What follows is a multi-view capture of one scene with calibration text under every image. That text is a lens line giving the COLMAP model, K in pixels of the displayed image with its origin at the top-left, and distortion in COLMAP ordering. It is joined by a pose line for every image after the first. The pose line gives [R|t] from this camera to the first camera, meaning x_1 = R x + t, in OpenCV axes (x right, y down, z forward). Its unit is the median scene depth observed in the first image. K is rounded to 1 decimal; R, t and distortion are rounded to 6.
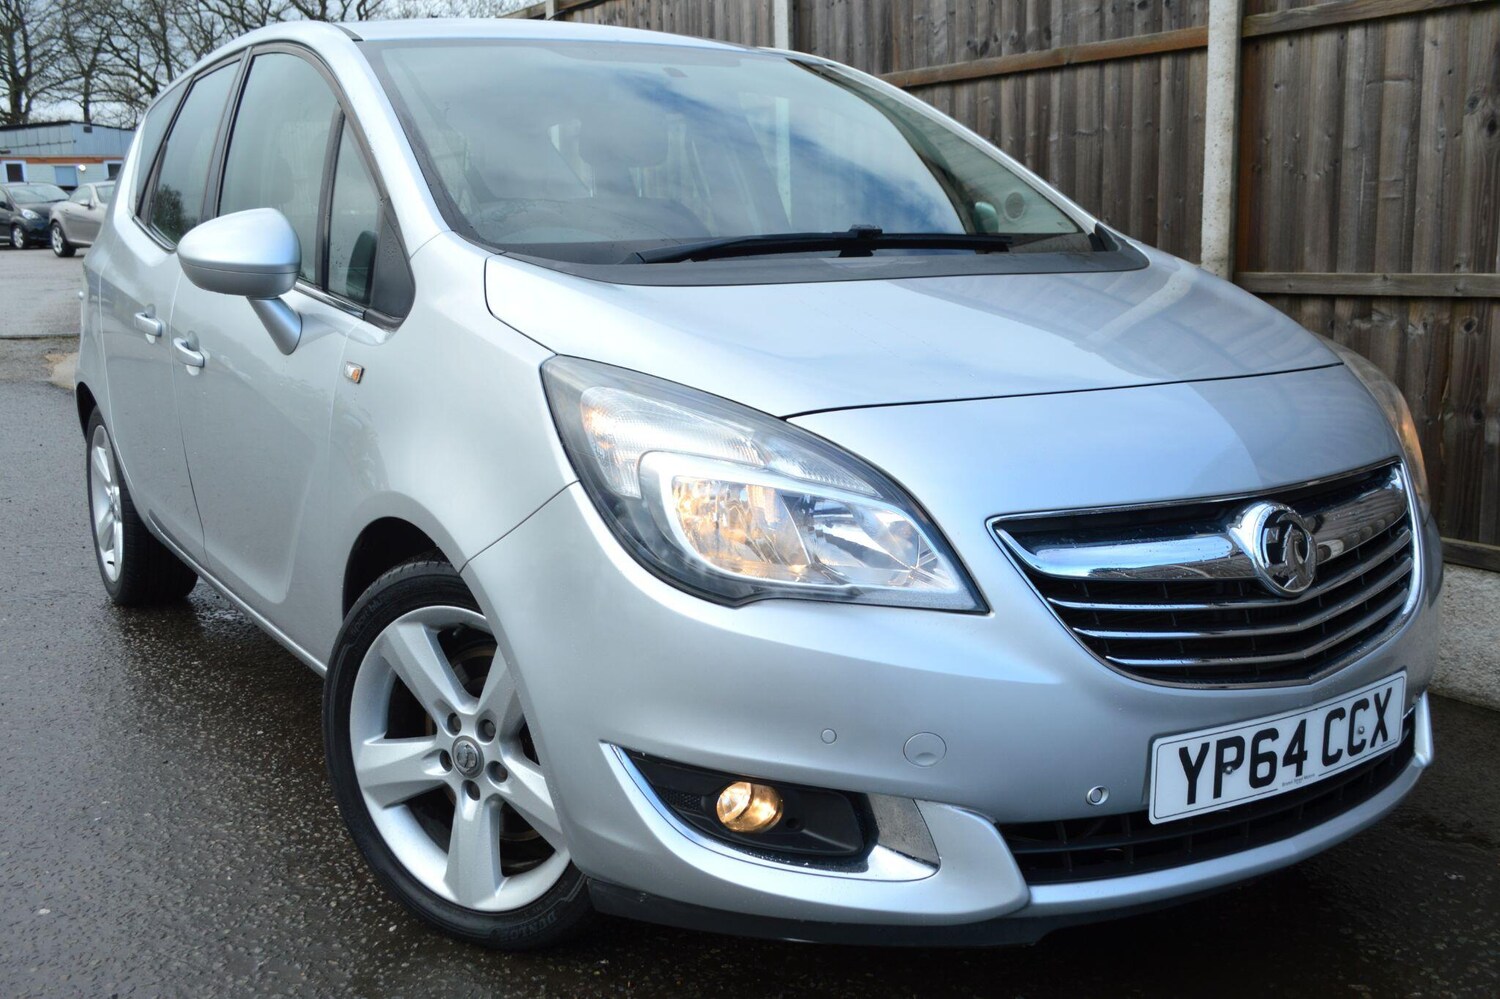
lens RADIAL K [[1507.6, 0, 744.8], [0, 1507.6, 505.2], [0, 0, 1]] dist [-0.023620, 0.009781]
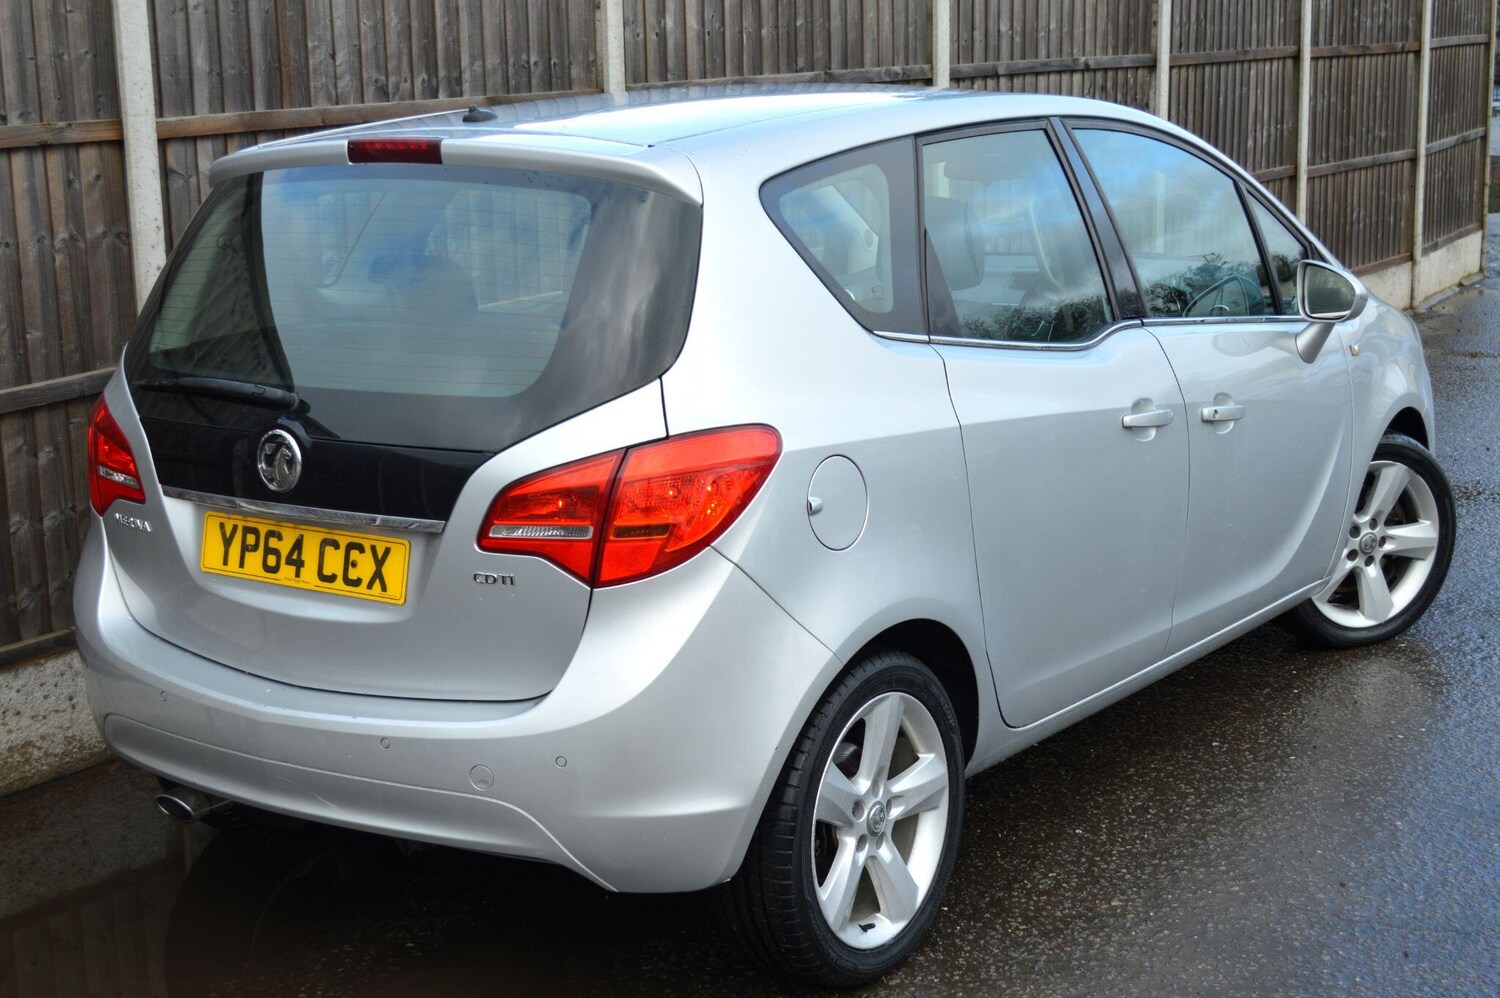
lens RADIAL K [[2262.7, 0, 750.0], [0, 2262.7, 499.0], [0, 0, 1]] dist [-0.007086, -0.068457]
pose [[-0.376092, -0.160457, 0.912583, -1.696932], [0.202623, 0.946813, 0.249980, -0.506663], [-0.904156, 0.278926, -0.323576, 1.820097]]
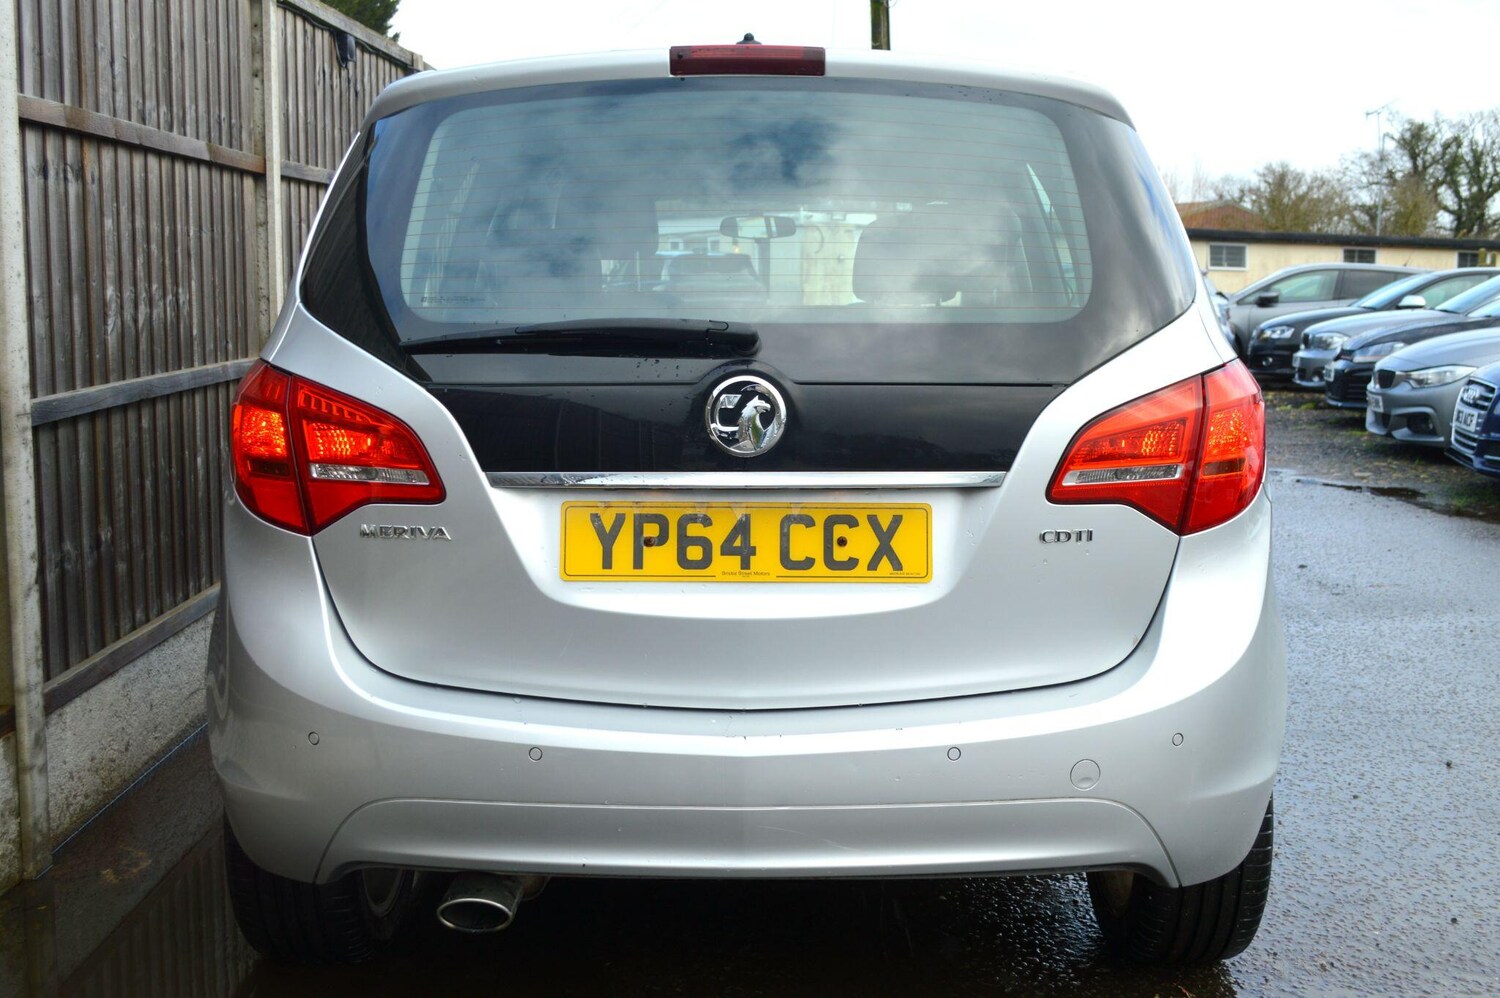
lens RADIAL K [[1620.8, 0, 750.0], [0, 1620.8, 499.0], [0, 0, 1]] dist [0.002935, 0.019177]
pose [[-0.841180, -0.056206, 0.537827, -0.849076], [0.108051, 0.957056, 0.269014, -0.421896], [-0.529850, 0.284402, -0.798983, 2.204221]]
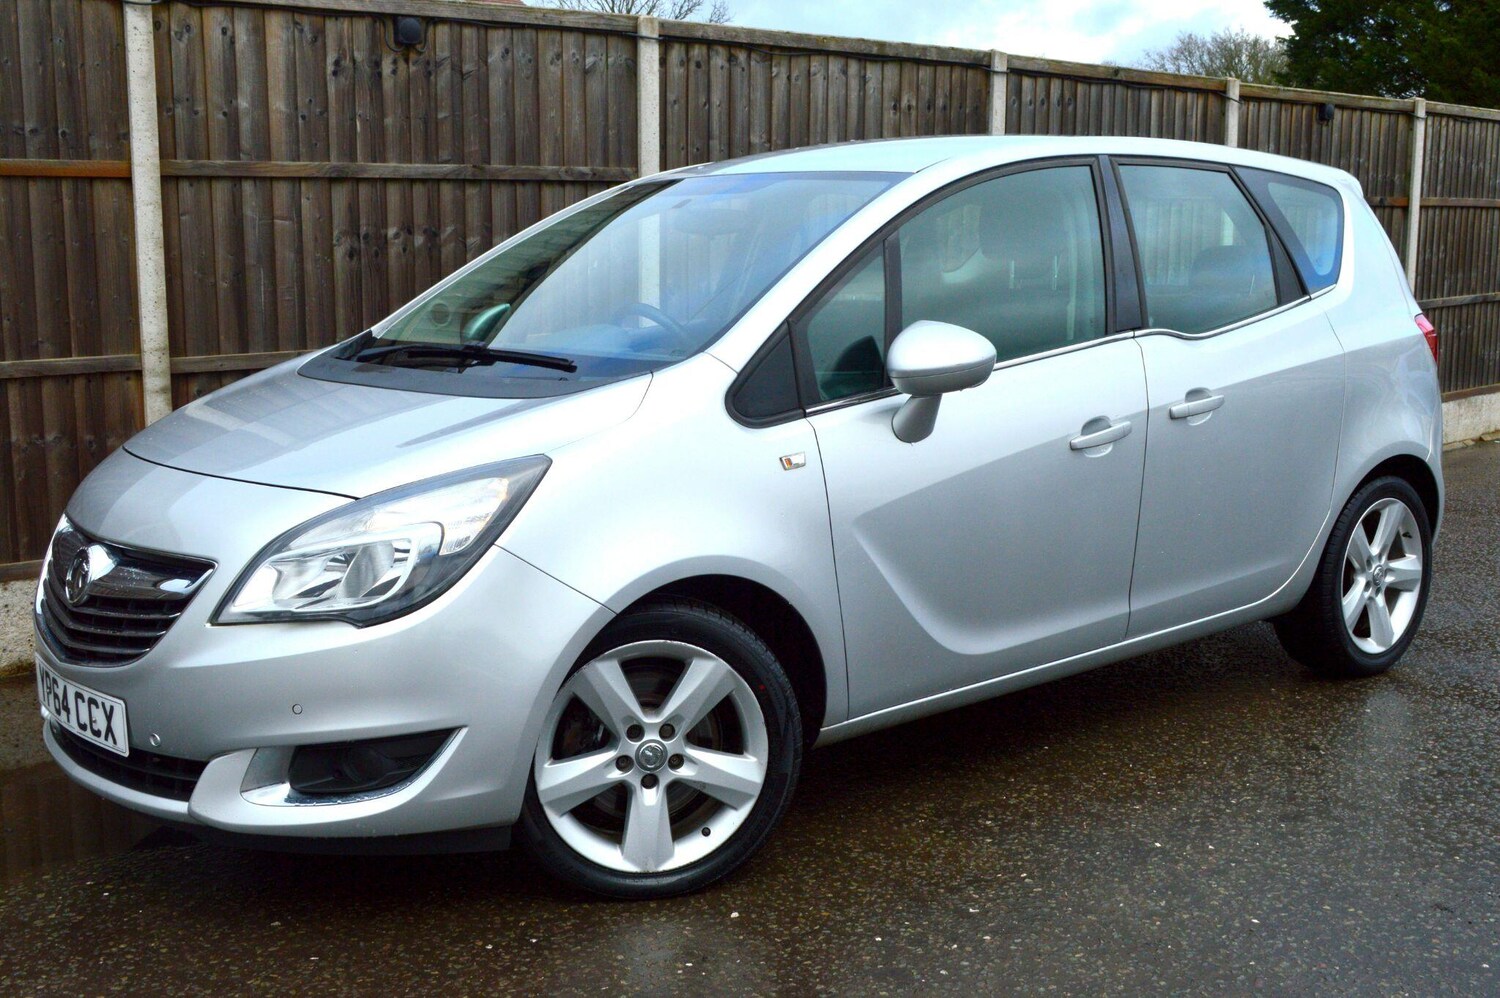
lens RADIAL K [[1664.6, 0, 733.8], [0, 1664.6, 506.3], [0, 0, 1]] dist [-0.023484, 0.003471]
pose [[-0.103734, -0.135798, 0.985291, -1.290762], [0.188611, 0.969974, 0.153544, -0.184649], [-0.976558, 0.201764, -0.075006, 0.774361]]
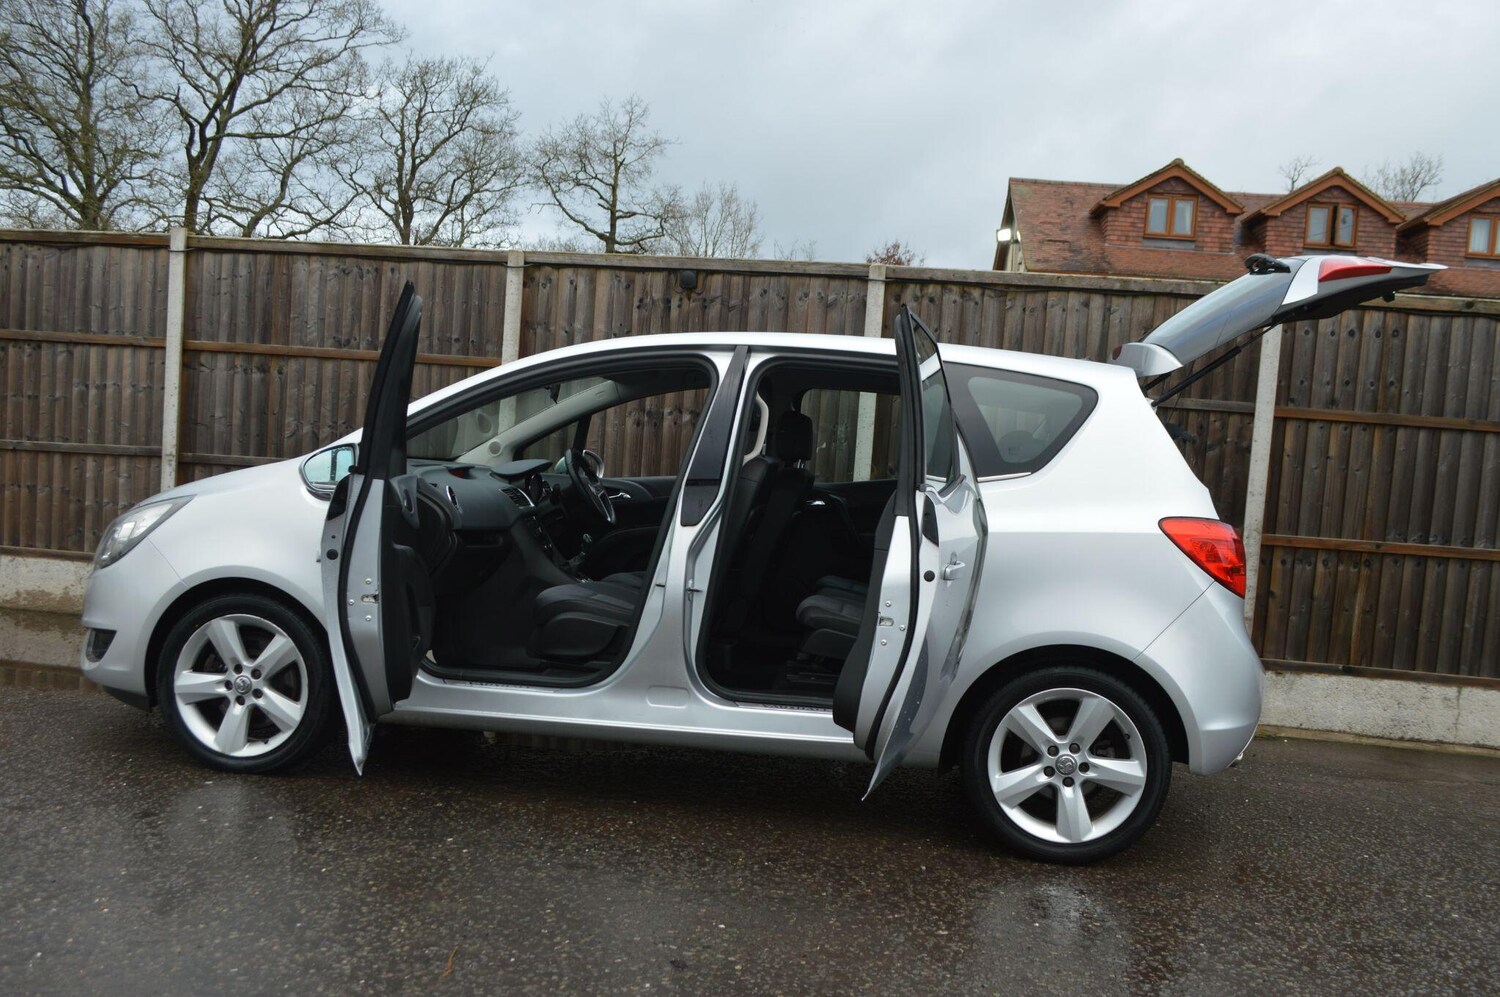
lens RADIAL K [[1344.5, 0, 749.8], [0, 1344.5, 530.0], [0, 0, 1]] dist [-0.029713, 0.005824]
pose [[0.655966, 0.014115, 0.754658, -1.002061], [0.056866, 0.996059, -0.068059, 0.075019], [-0.752645, 0.087559, 0.652579, -0.530124]]
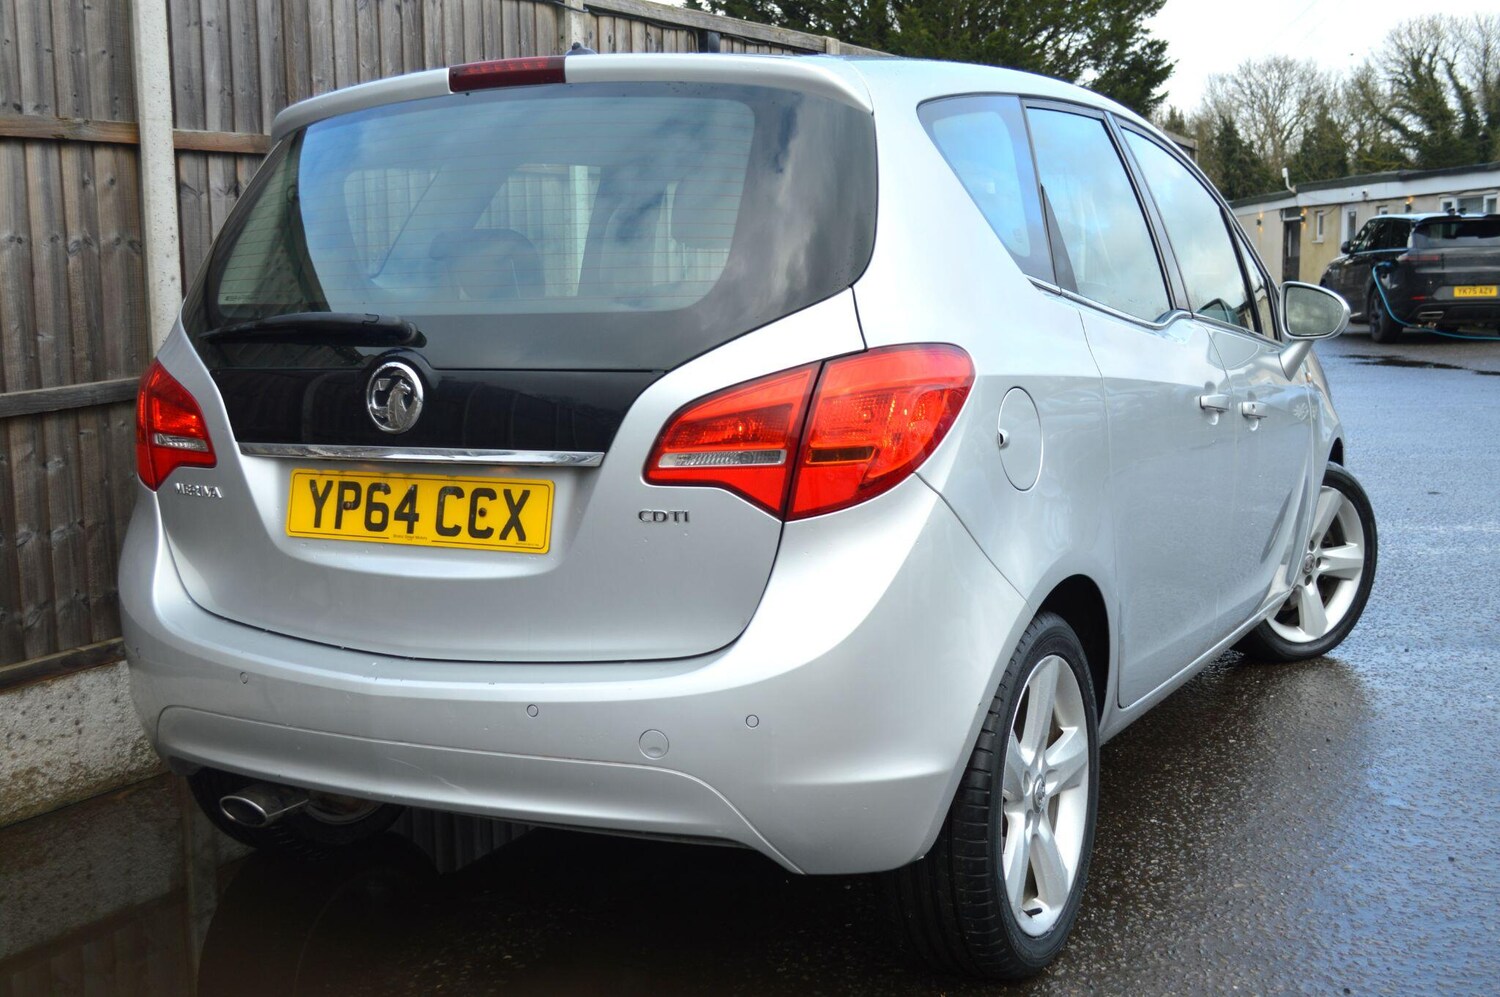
lens RADIAL K [[1785.6, 0, 730.2], [0, 1785.6, 512.3], [0, 0, 1]] dist [-0.019514, -0.004559]
pose [[-0.489754, -0.090353, 0.867166, -1.302053], [0.186299, 0.960799, 0.205326, -0.364010], [-0.851724, 0.262111, -0.453722, 1.913345]]
